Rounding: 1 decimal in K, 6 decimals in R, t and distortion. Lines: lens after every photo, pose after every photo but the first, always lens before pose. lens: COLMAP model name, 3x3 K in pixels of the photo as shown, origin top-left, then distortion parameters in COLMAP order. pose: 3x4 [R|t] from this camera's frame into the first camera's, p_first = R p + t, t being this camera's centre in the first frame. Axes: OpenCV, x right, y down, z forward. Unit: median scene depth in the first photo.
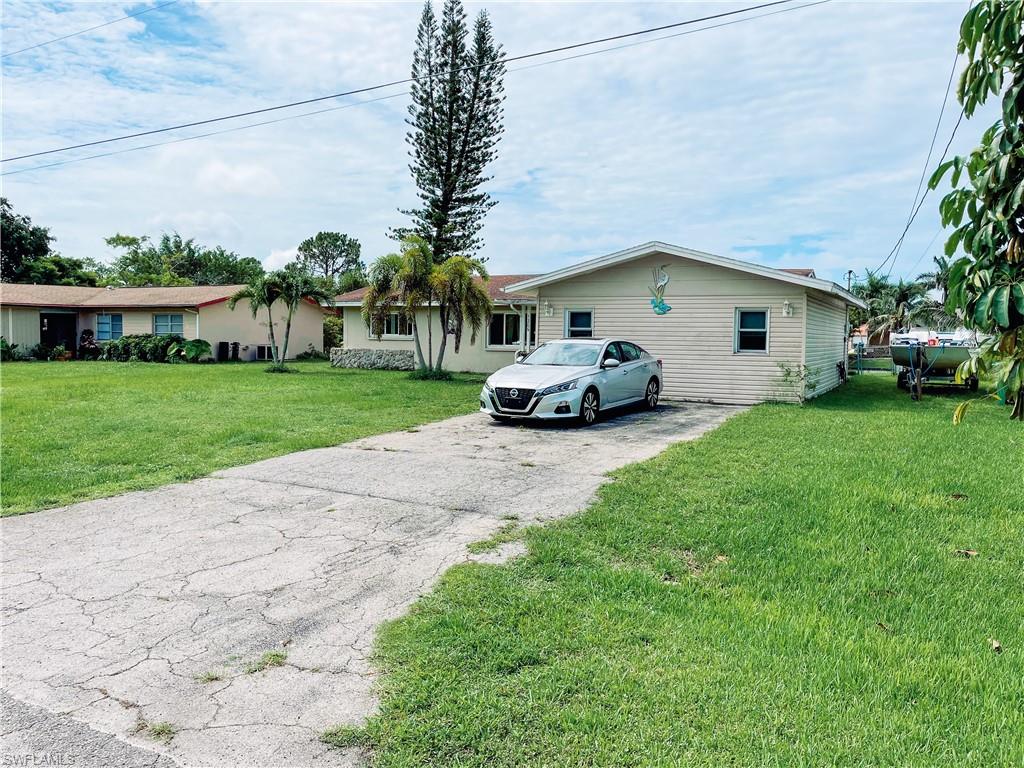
lens RADIAL K [[791.3, 0, 512.0], [0, 791.3, 384.0], [0, 0, 1]] dist [-0.027101, 0.007229]
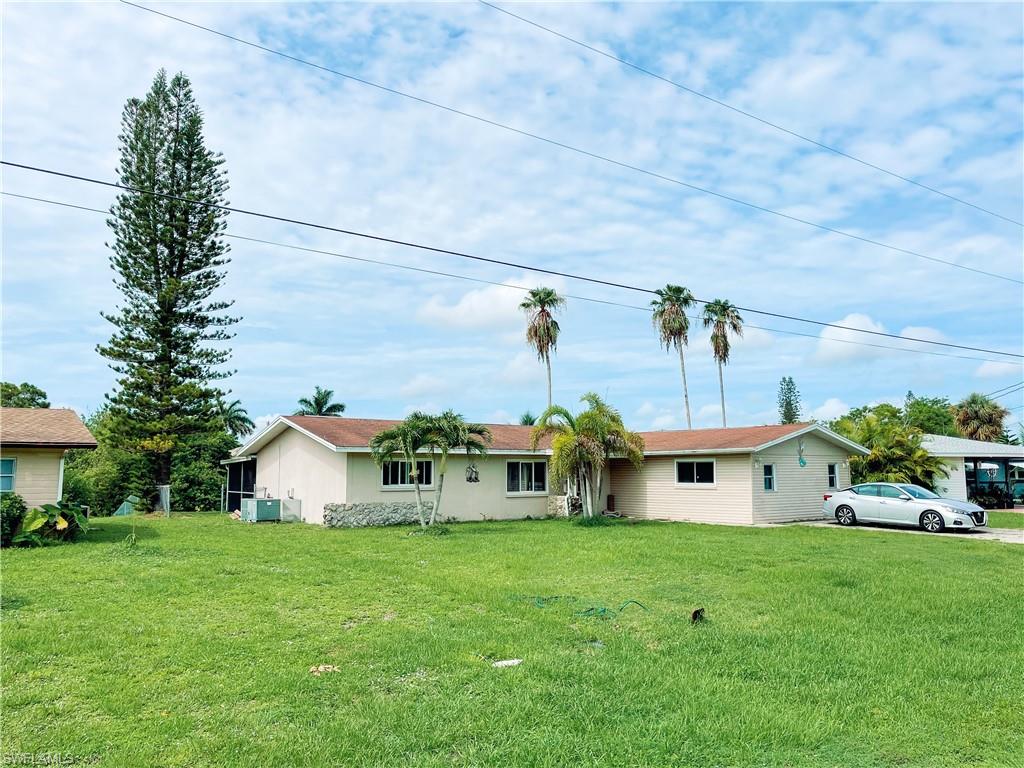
lens RADIAL K [[791.3, 0, 512.0], [0, 791.3, 384.0], [0, 0, 1]] dist [-0.027101, 0.007229]
pose [[0.408678, 0.089327, 0.908297, -0.913135], [0.065303, 0.989786, -0.126724, -0.053950], [-0.910339, 0.111104, 0.398670, 0.527676]]
